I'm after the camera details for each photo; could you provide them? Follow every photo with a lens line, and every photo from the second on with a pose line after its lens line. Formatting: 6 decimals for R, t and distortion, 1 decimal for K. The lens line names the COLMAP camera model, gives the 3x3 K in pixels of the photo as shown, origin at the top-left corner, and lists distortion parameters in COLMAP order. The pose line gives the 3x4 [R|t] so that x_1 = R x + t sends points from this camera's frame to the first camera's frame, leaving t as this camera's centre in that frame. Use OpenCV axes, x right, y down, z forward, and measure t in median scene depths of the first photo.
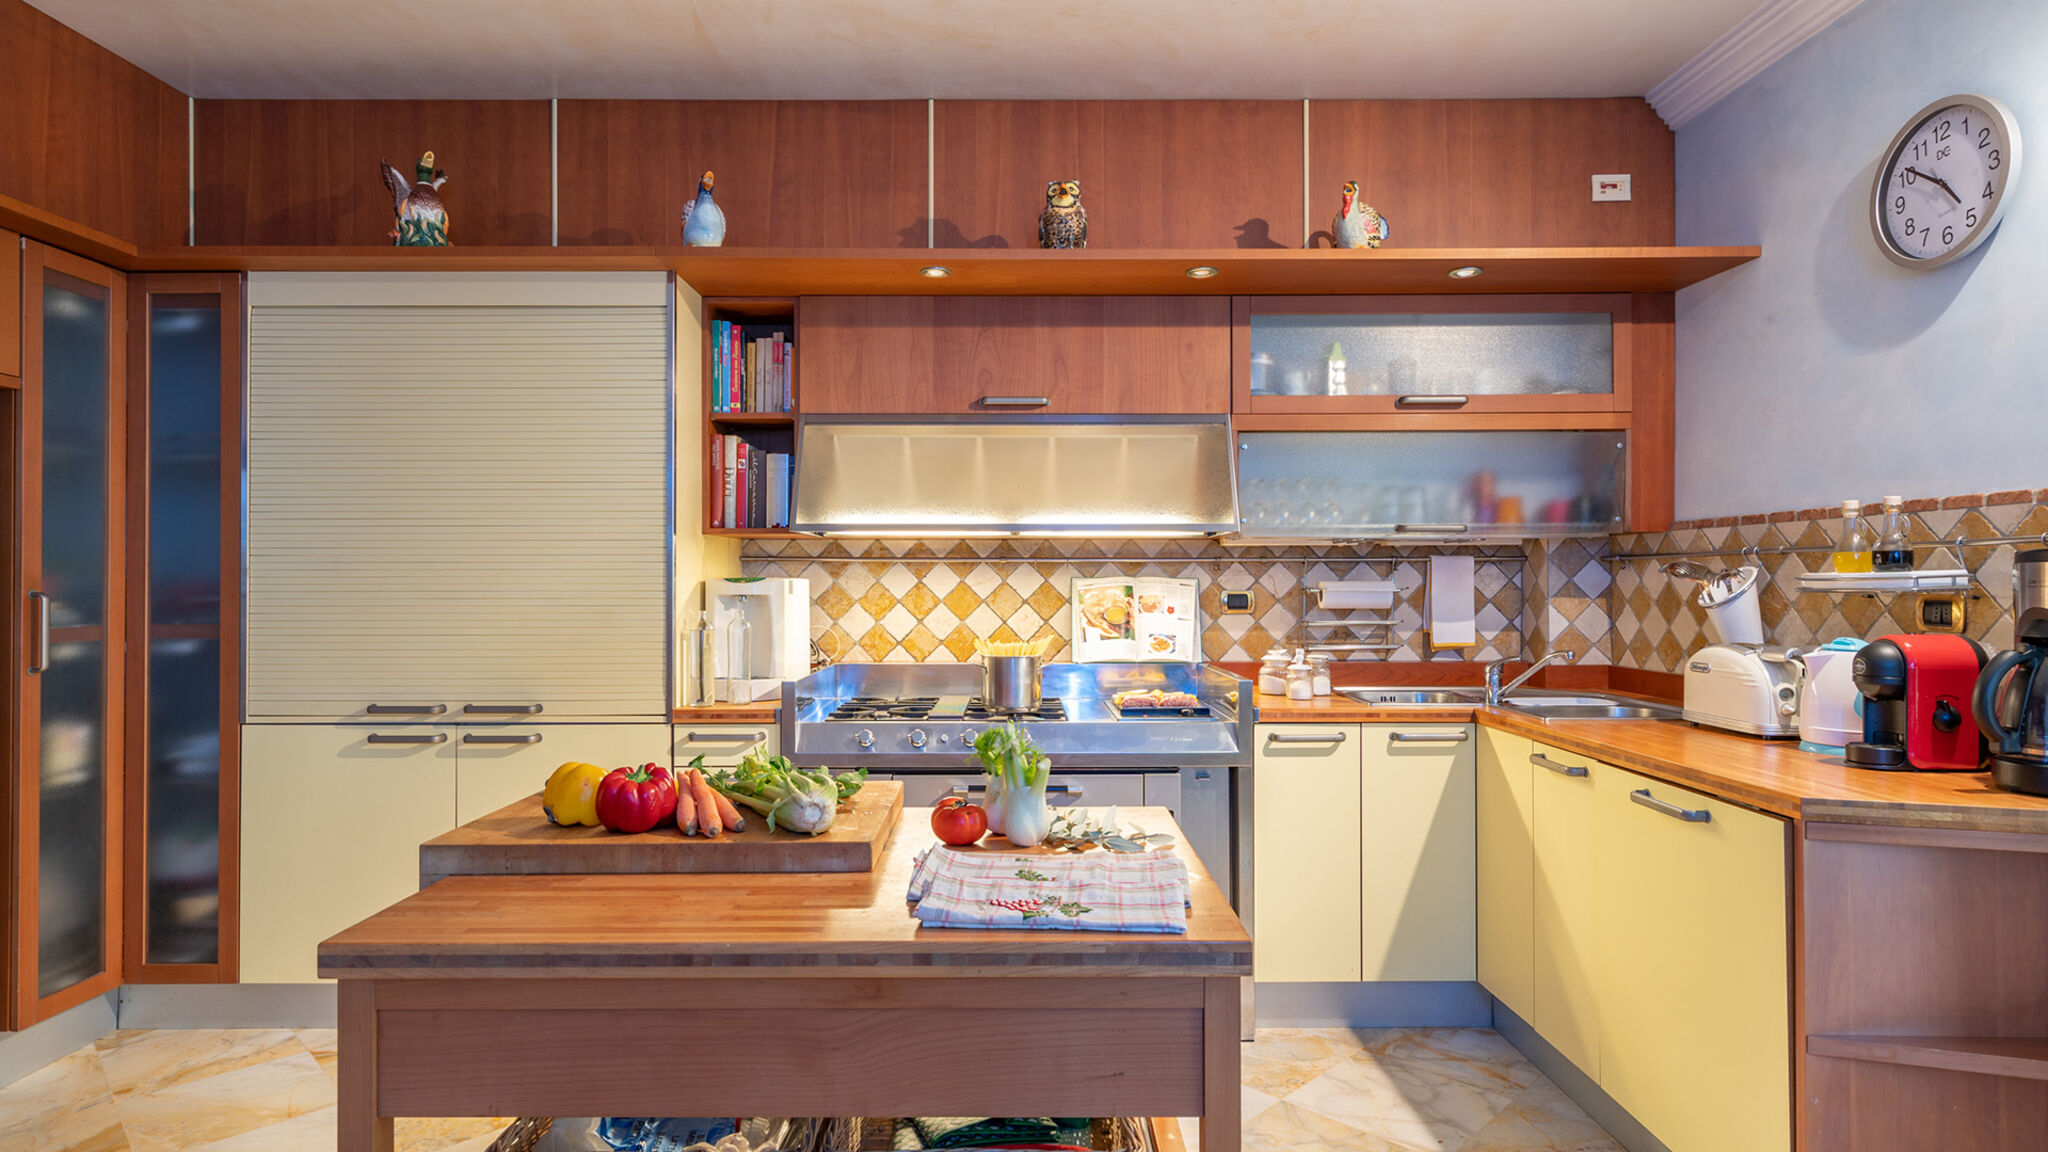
lens RADIAL K [[1068.2, 0, 1008.7], [0, 1068.2, 575.3], [0, 0, 1]] dist [0.001281, 0.002179]
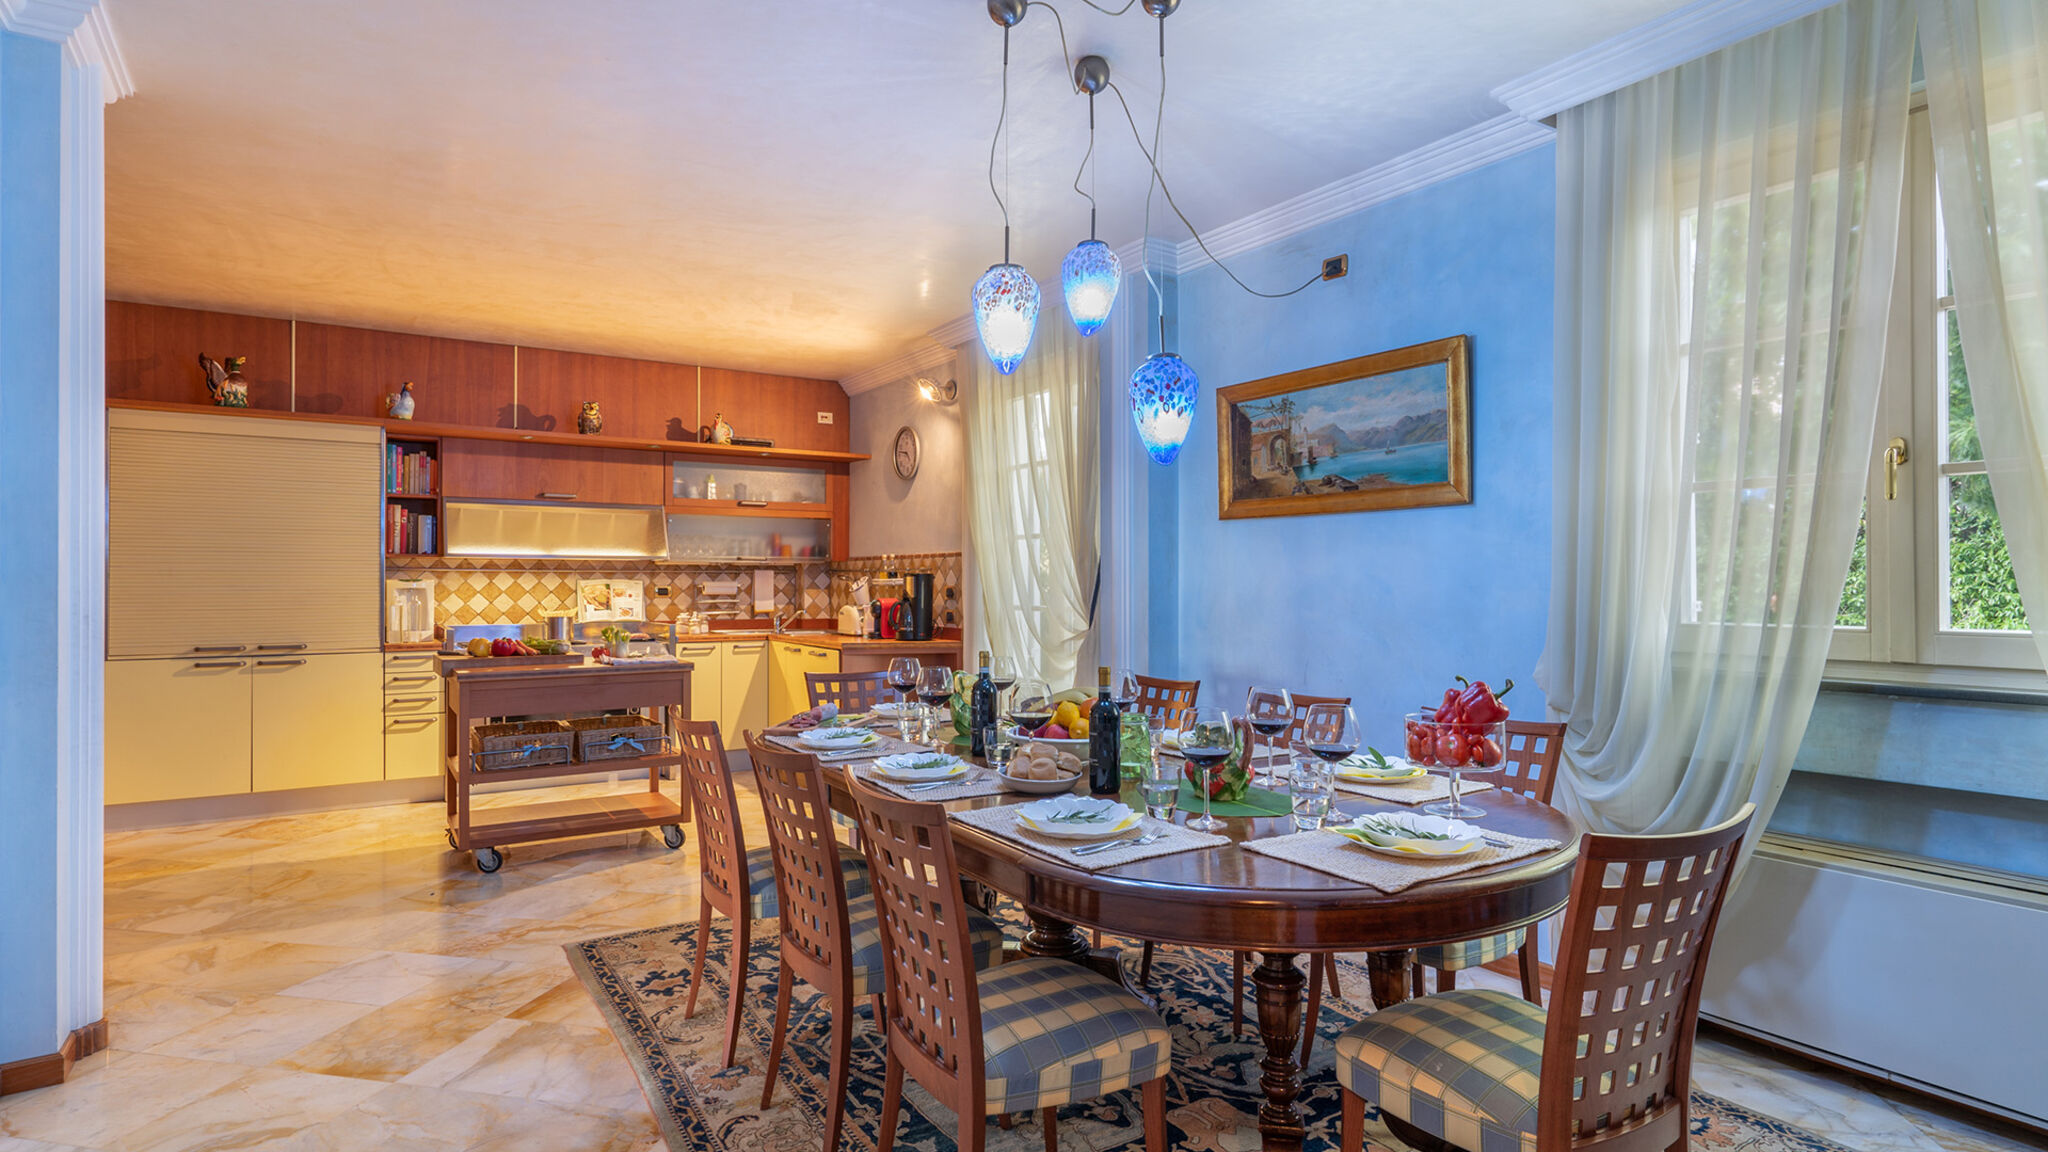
lens RADIAL K [[1068.2, 0, 1007.6], [0, 1068.2, 577.6], [0, 0, 1]] dist [0.001281, 0.002179]
pose [[0.840886, 0.003823, 0.541198, -0.379579], [-0.004870, 0.999988, 0.000503, -0.007198], [-0.541190, -0.003059, 0.840895, -1.208967]]
